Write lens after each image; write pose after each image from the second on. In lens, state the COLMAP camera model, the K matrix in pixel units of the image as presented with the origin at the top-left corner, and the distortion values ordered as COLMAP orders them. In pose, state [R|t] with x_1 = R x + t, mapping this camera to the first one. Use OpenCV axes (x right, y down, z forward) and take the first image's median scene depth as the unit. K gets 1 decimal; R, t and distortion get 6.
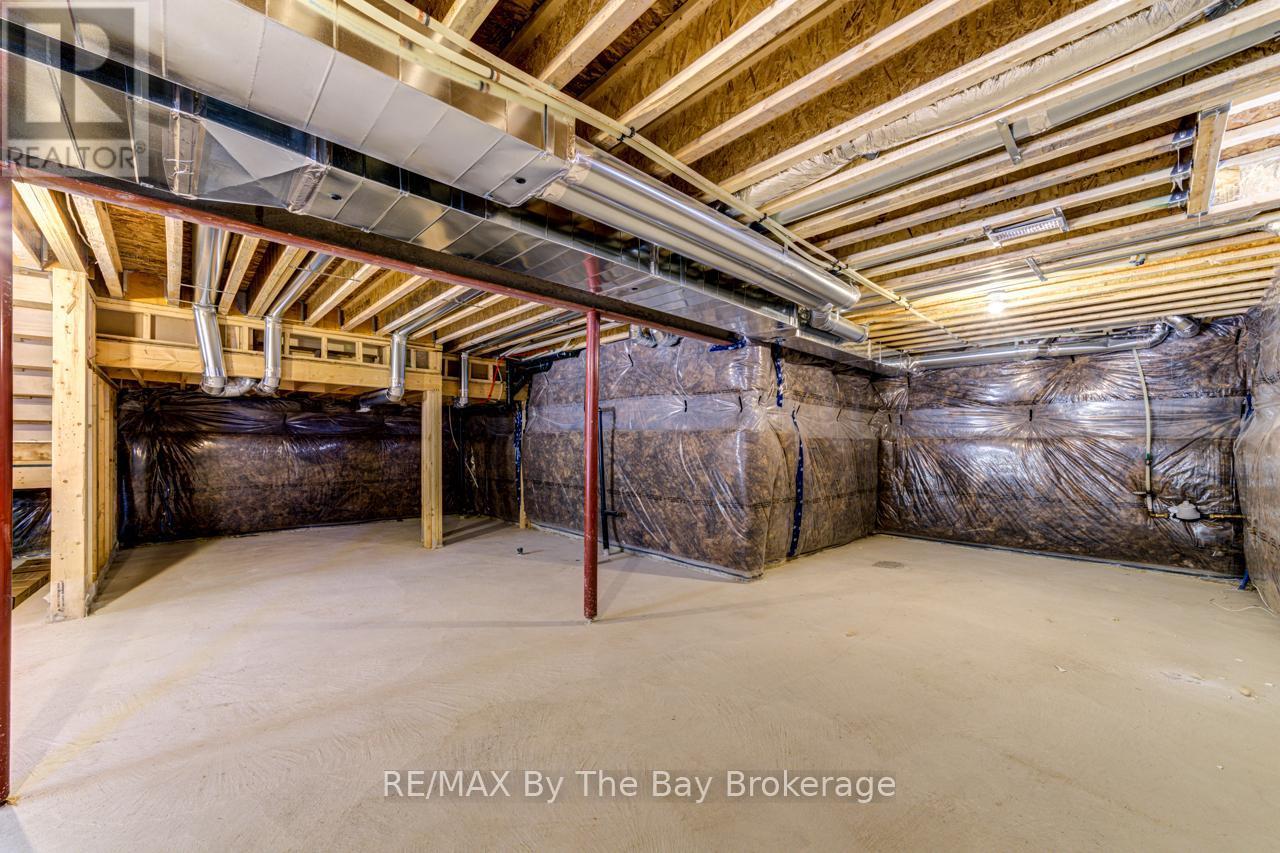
lens RADIAL K [[491.4, 0, 668.6], [0, 491.4, 451.4], [0, 0, 1]] dist [-0.007703, 0.000299]
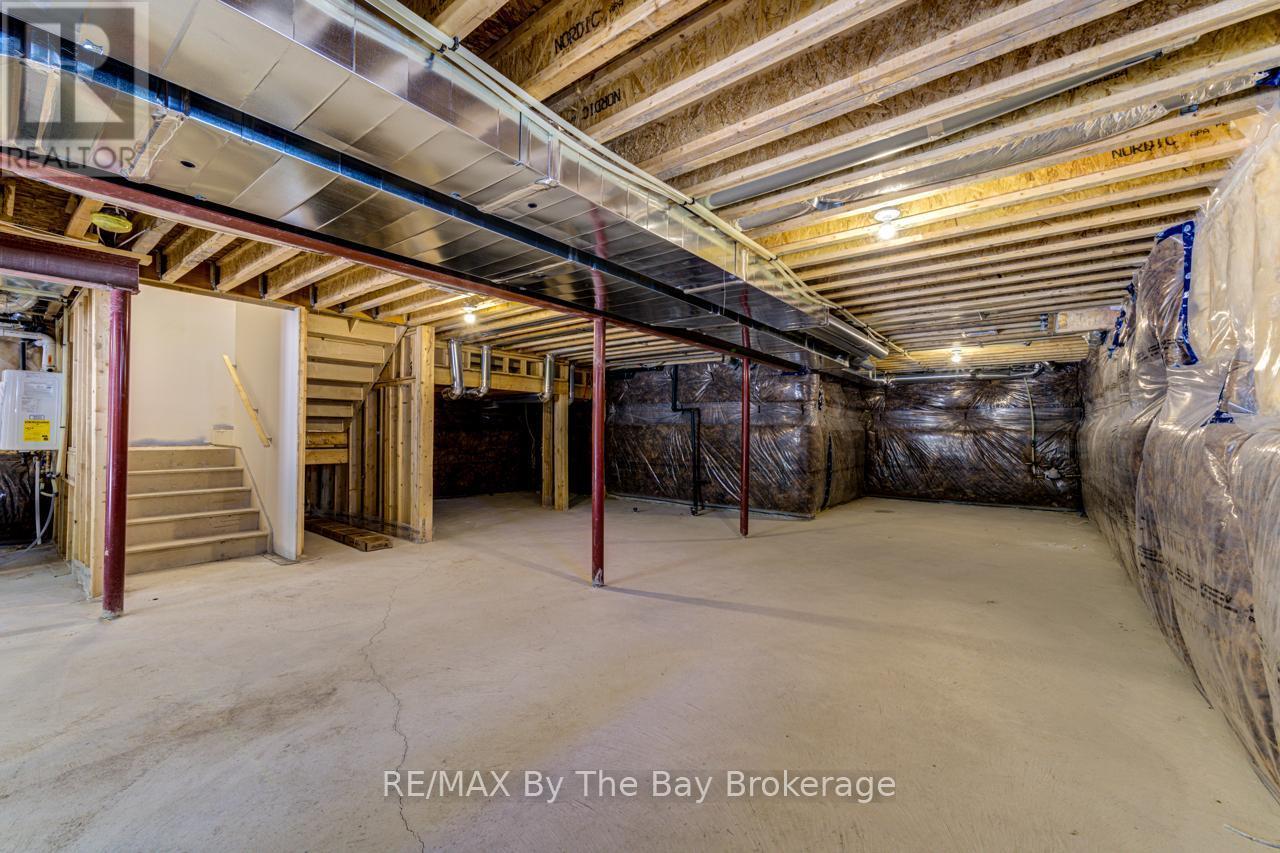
lens RADIAL K [[516.8, 0, 638.3], [0, 516.8, 429.8], [0, 0, 1]] dist [-0.014649, 0.000895]
pose [[0.992784, 0.002522, 0.119892, -0.520445], [-0.000133, 0.999801, -0.019934, 0.003991], [-0.119919, 0.019774, 0.992587, -0.531167]]
